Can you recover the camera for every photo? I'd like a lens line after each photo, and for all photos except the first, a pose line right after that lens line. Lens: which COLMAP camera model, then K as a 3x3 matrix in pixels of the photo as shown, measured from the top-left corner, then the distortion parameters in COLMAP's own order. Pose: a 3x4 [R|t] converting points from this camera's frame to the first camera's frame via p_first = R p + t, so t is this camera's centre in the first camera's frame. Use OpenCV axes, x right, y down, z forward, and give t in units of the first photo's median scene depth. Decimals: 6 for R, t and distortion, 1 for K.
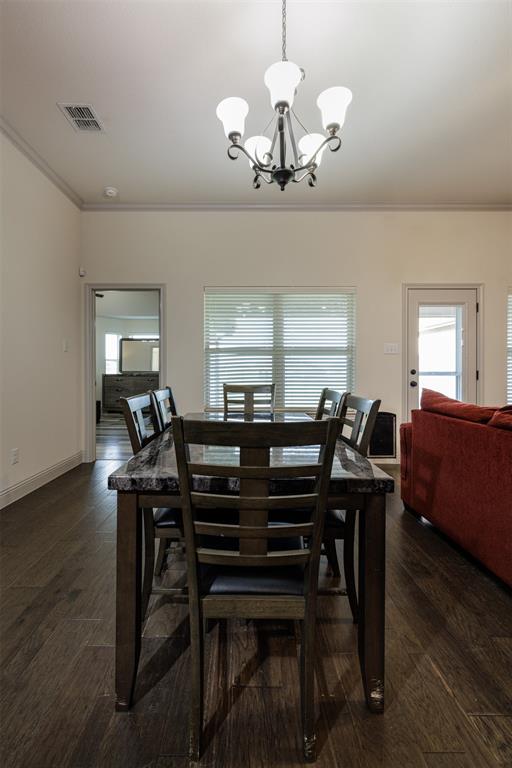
lens RADIAL K [[329.9, 0, 256.5], [0, 329.9, 378.4], [0, 0, 1]] dist [-0.003704, -0.000478]
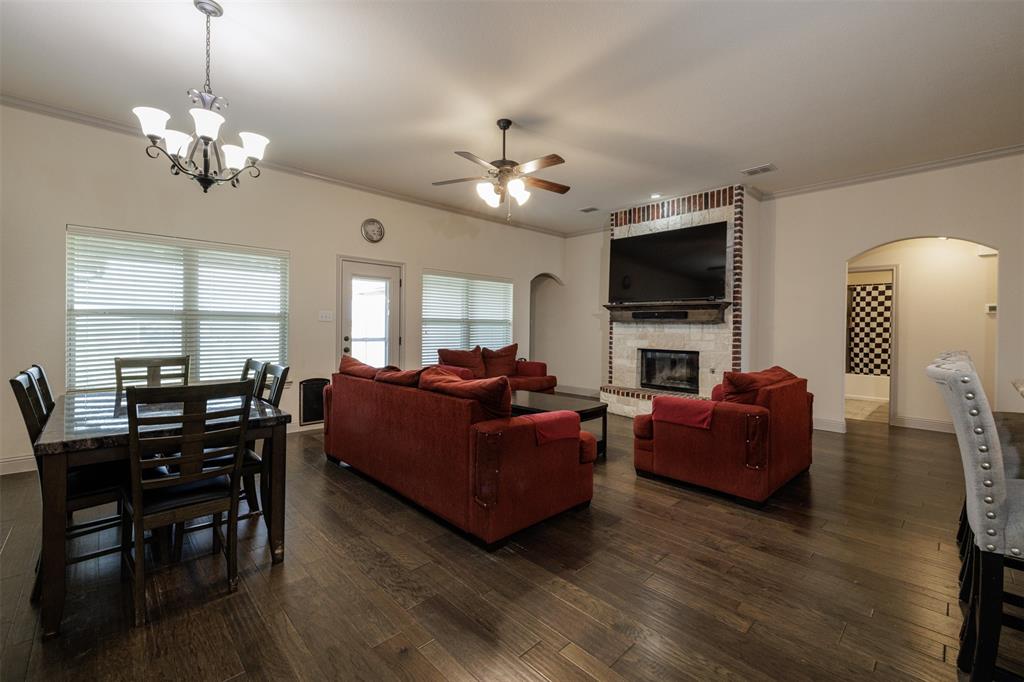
lens RADIAL K [[439.9, 0, 509.9], [0, 439.9, 326.4], [0, 0, 1]] dist [-0.003704, -0.000478]
pose [[0.754794, 0.004324, 0.655948, -0.075068], [0.010908, 0.999757, -0.019142, -0.031621], [-0.655871, 0.021603, 0.754564, -0.522114]]
